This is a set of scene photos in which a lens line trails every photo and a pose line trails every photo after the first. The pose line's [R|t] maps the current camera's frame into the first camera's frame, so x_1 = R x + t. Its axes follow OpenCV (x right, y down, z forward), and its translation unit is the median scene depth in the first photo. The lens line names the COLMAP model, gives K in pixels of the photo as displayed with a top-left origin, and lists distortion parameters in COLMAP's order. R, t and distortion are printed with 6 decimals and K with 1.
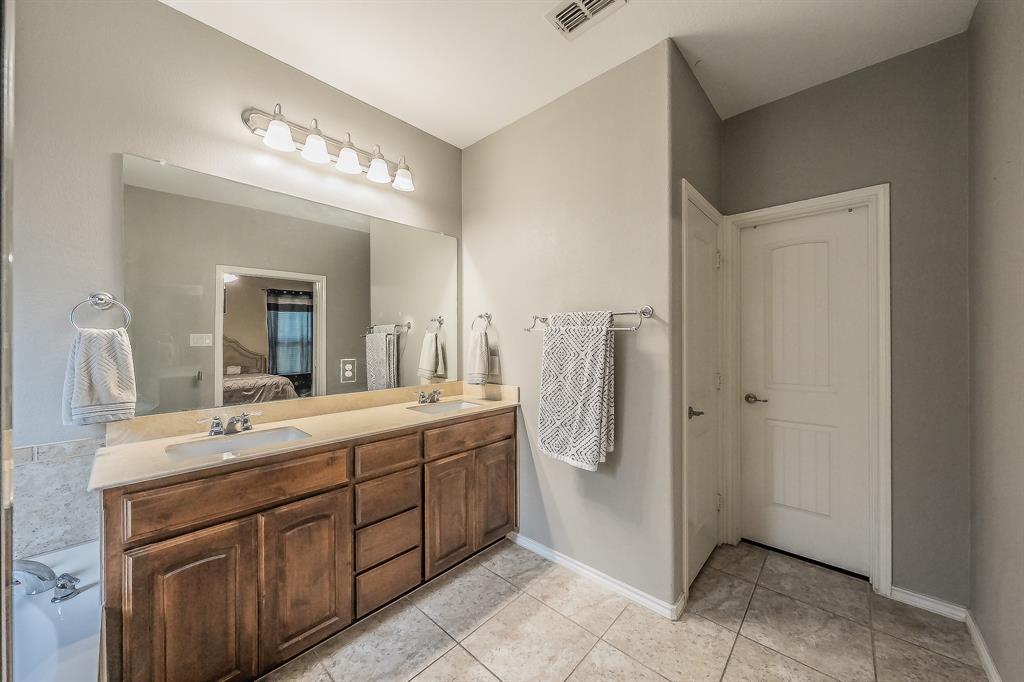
lens RADIAL K [[368.0, 0, 513.8], [0, 368.0, 342.8], [0, 0, 1]] dist [-0.000933, -0.000053]
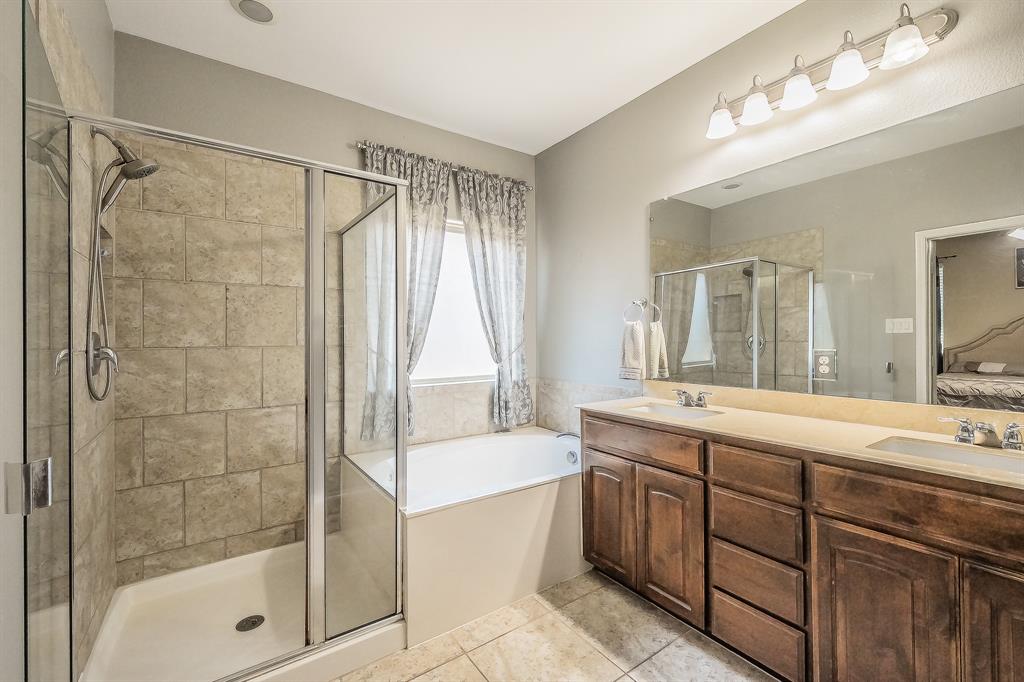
lens RADIAL K [[430.0, 0, 511.2], [0, 430.0, 335.4], [0, 0, 1]] dist [0.001021, 0.000160]
pose [[-0.223099, 0.003149, -0.974791, 0.691798], [0.004726, 0.999987, 0.002149, 0.016048], [0.974784, -0.004127, -0.223110, 0.745111]]
